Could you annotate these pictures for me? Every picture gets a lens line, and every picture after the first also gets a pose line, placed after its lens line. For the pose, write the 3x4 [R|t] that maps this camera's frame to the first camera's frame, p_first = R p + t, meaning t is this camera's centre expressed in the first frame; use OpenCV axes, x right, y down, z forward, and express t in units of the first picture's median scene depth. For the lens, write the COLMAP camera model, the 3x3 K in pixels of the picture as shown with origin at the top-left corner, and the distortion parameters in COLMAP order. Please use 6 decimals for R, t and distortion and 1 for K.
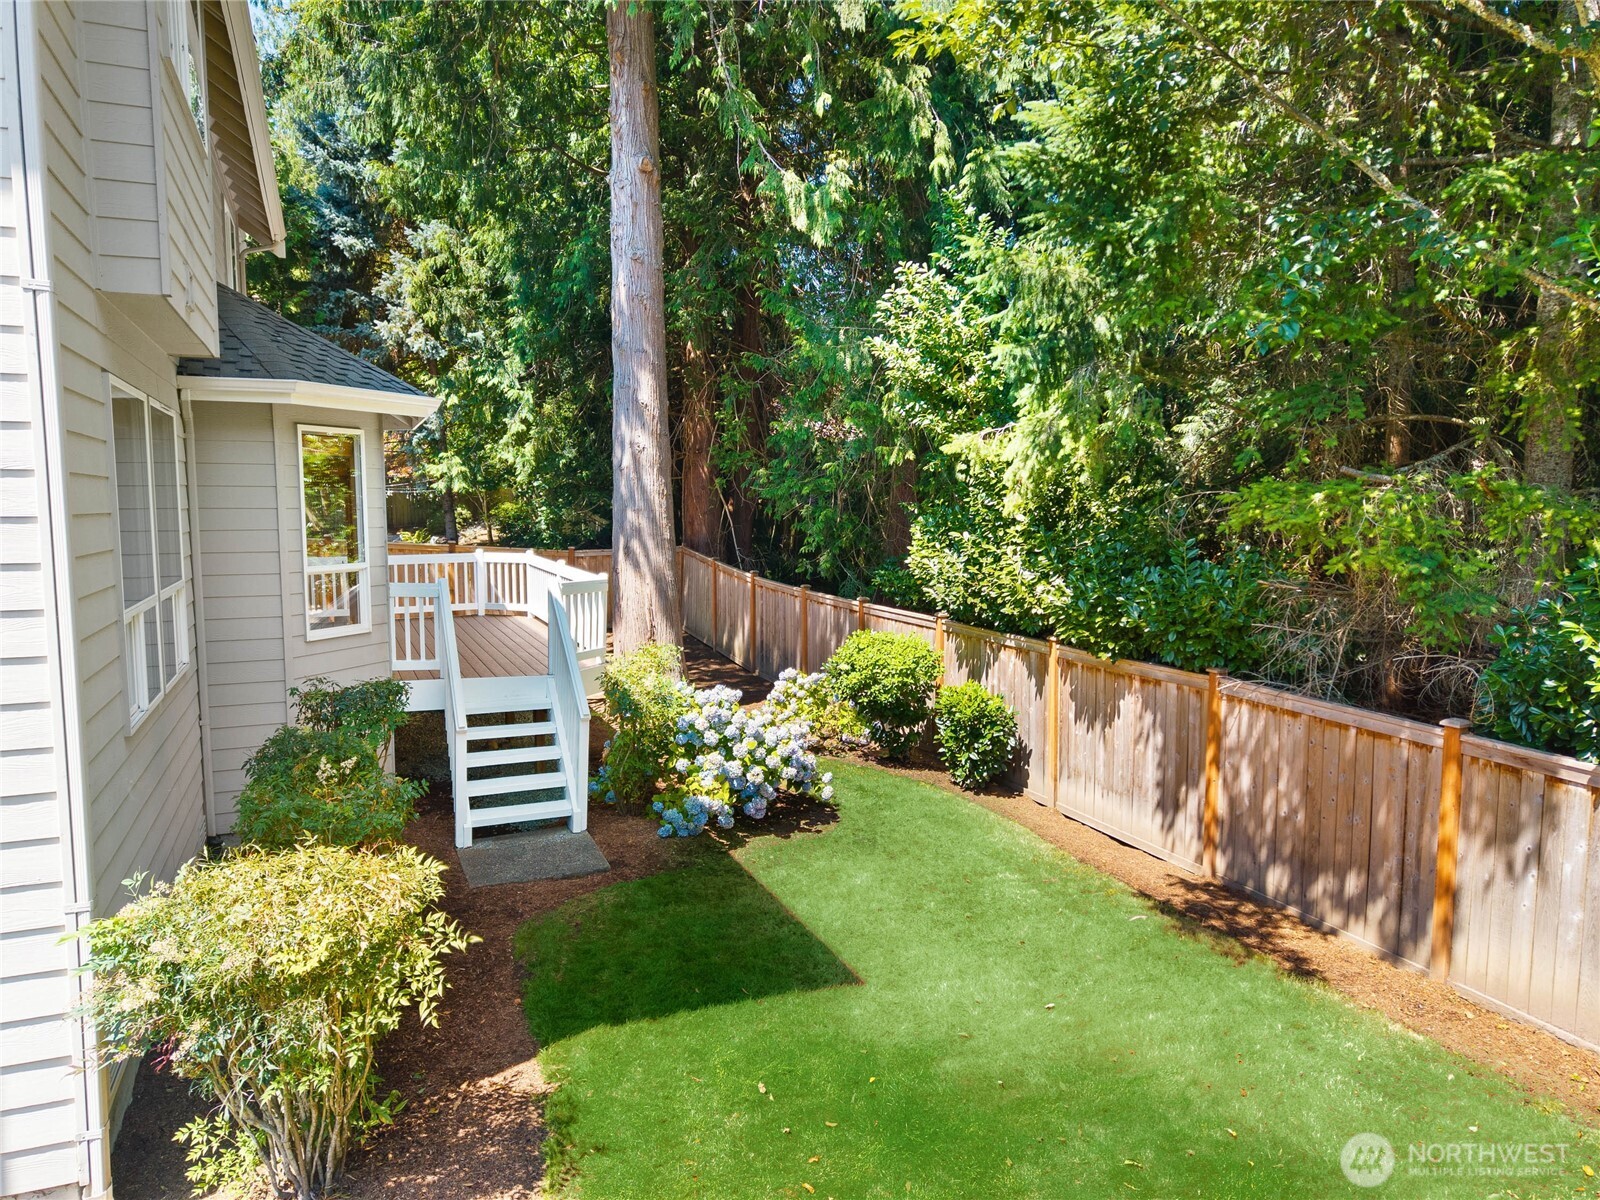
lens RADIAL K [[1077.6, 0, 794.7], [0, 1077.6, 598.9], [0, 0, 1]] dist [0.019594, -0.012238]
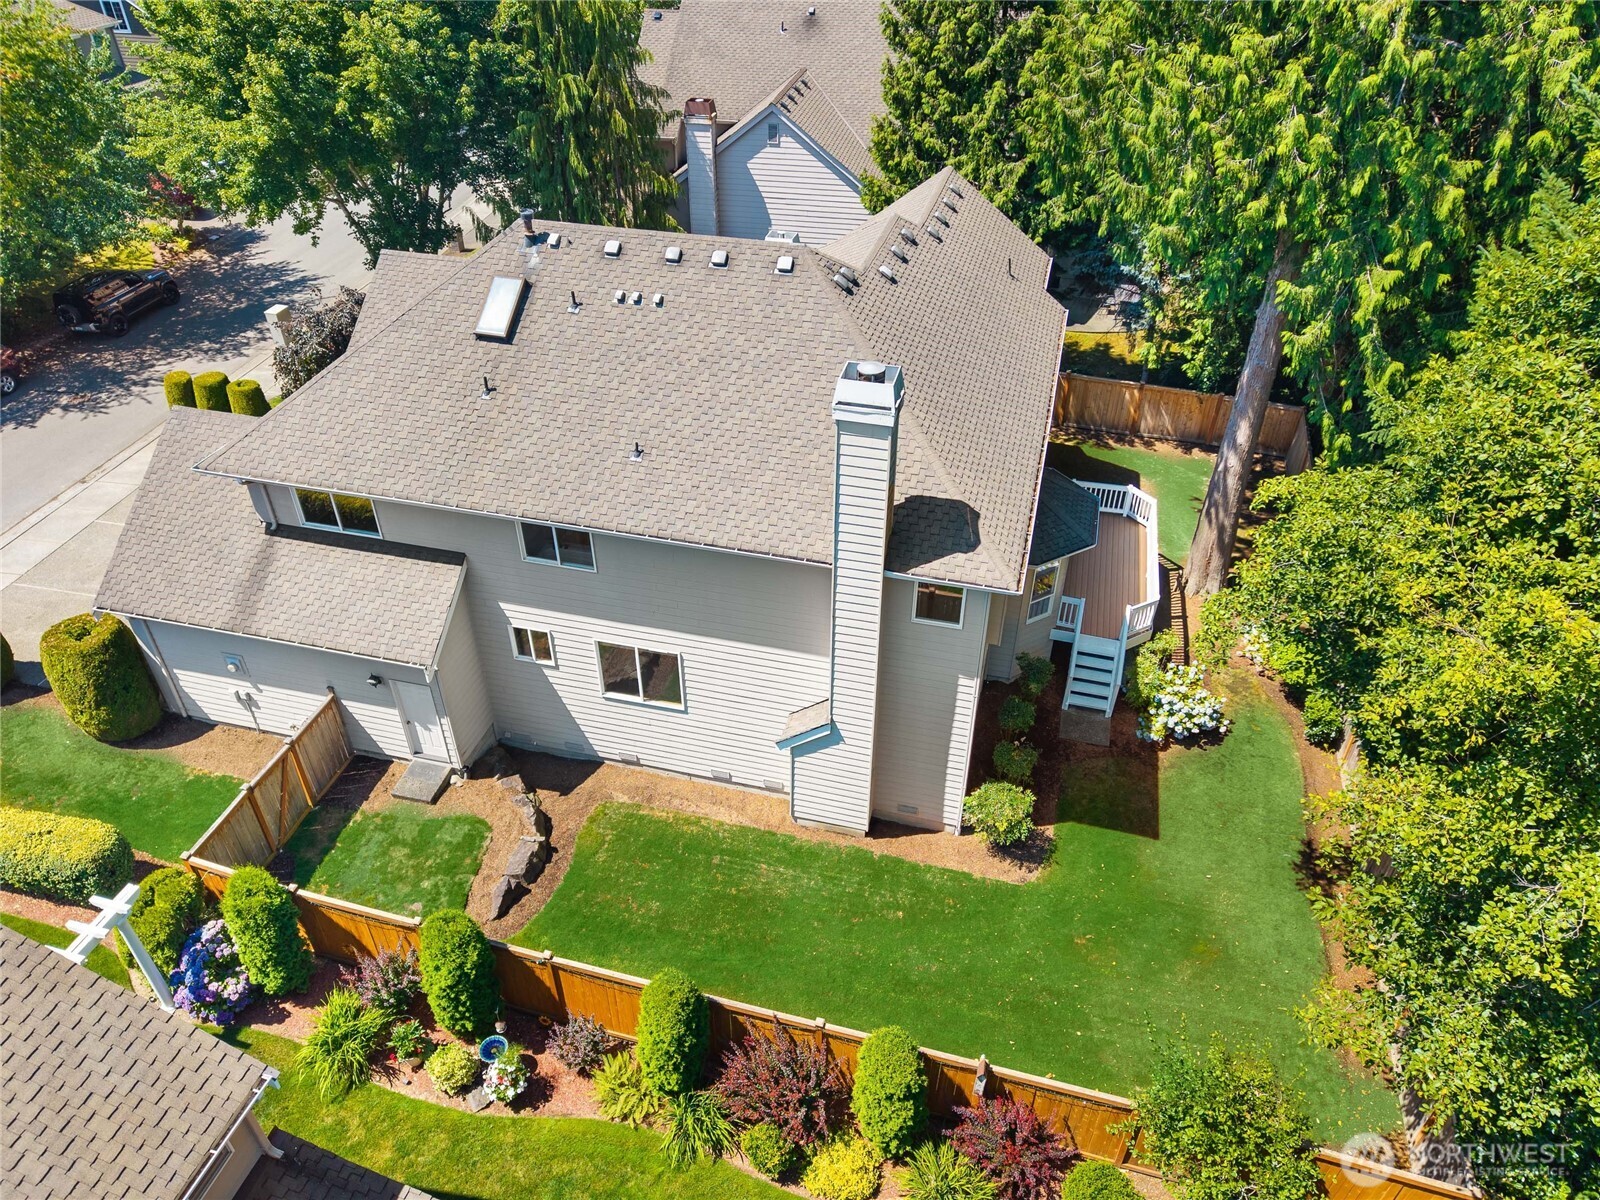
lens RADIAL K [[1077.6, 0, 786.4], [0, 1077.6, 597.2], [0, 0, 1]] dist [0.019594, -0.012238]
pose [[0.788578, 0.361559, -0.497413, 0.232632], [-0.051527, 0.844893, 0.532447, -0.838322], [0.612772, -0.394246, 0.684894, -0.698146]]
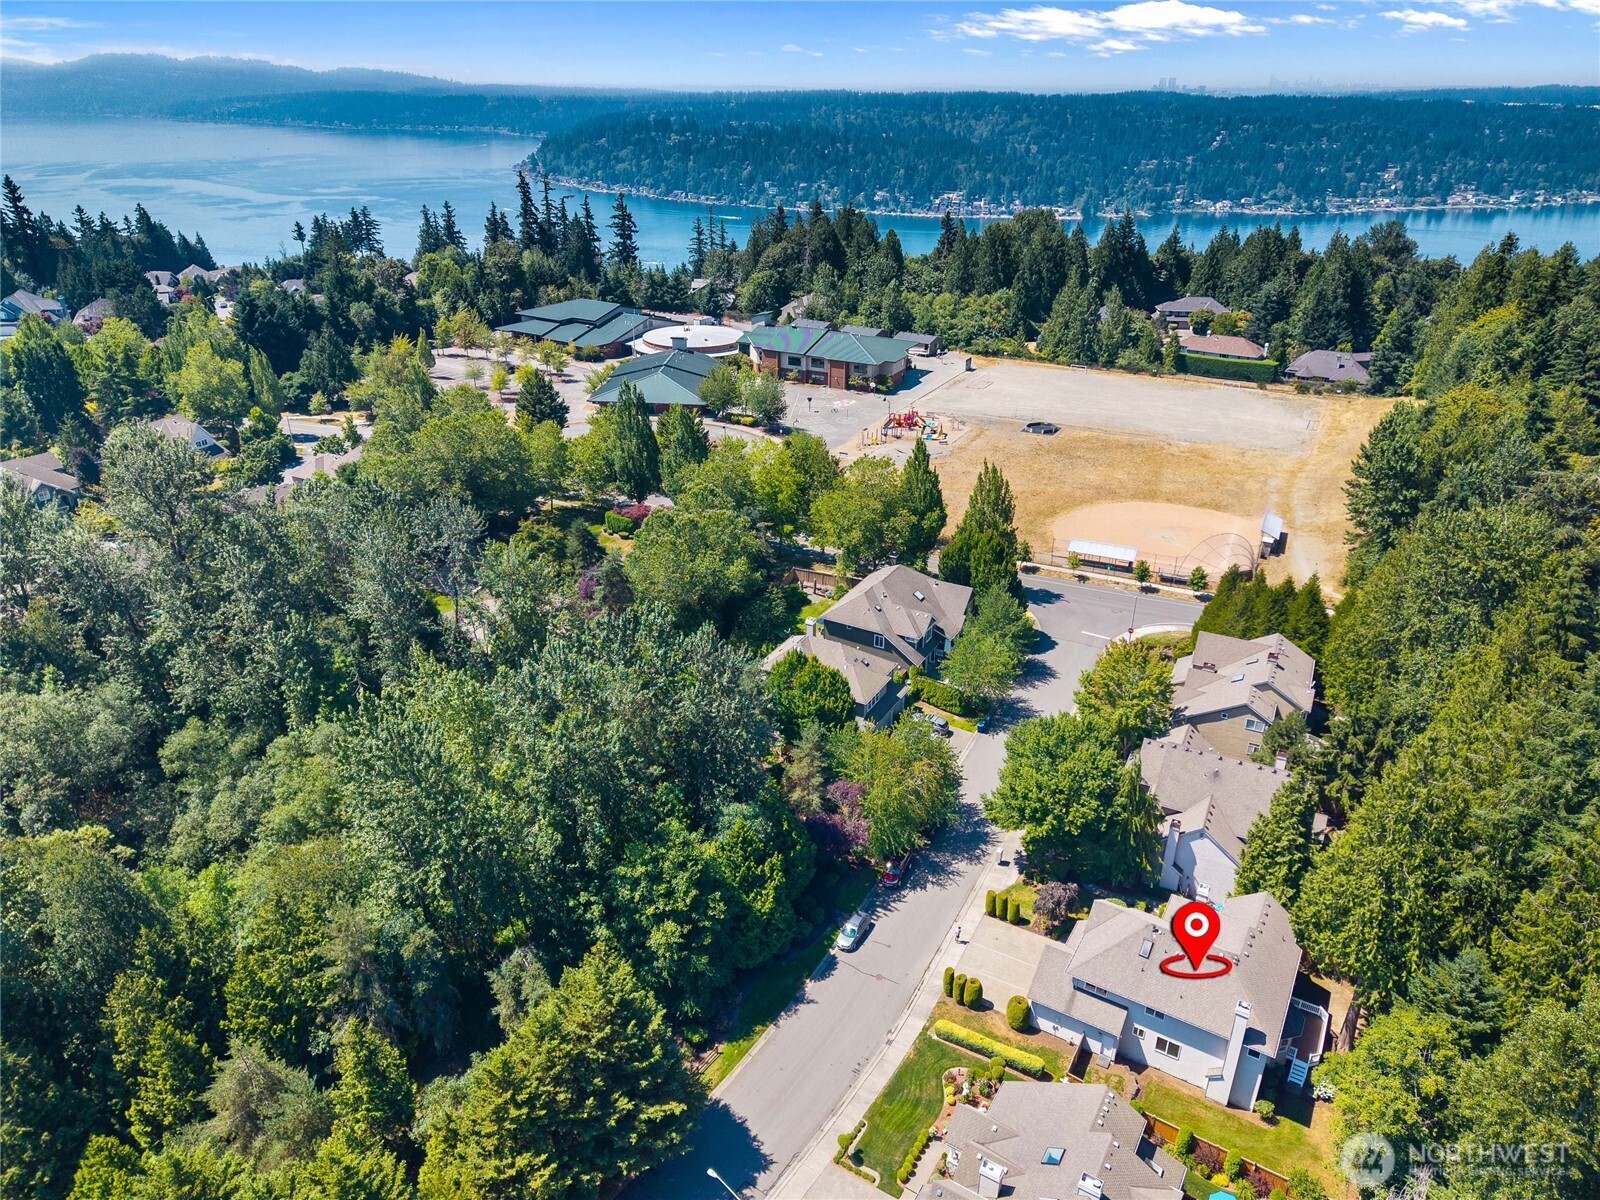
lens RADIAL K [[1077.6, 0, 799.3], [0, 1077.6, 608.9], [0, 0, 1]] dist [0.019594, -0.012238]
pose [[0.587265, 0.360501, -0.724679, 1.476154], [-0.075701, 0.915873, 0.394266, -4.015241], [0.805847, -0.176680, 0.565150, -4.062651]]
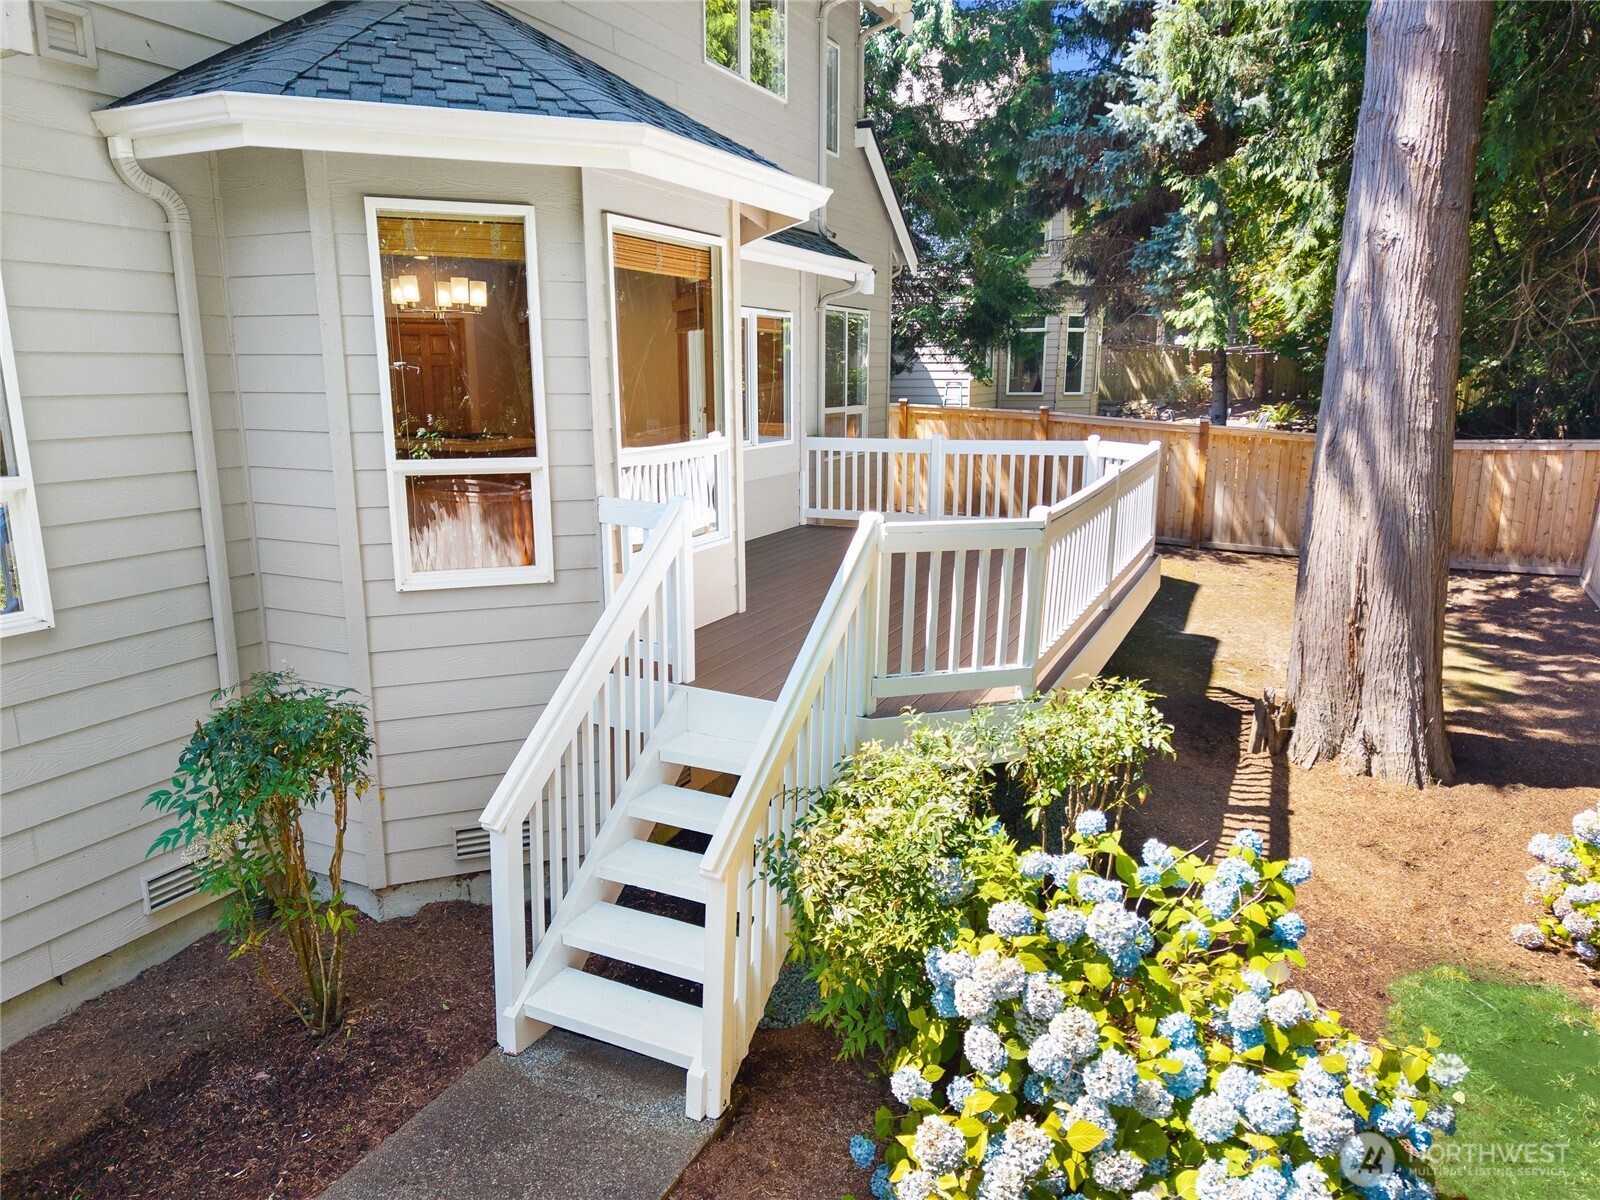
lens RADIAL K [[1077.6, 0, 798.4], [0, 1077.6, 608.6], [0, 0, 1]] dist [0.019594, -0.012238]
pose [[0.663995, 0.159222, -0.730588, 0.066273], [-0.066997, 0.985804, 0.153953, -0.032589], [0.744729, -0.053277, 0.665237, 0.458607]]
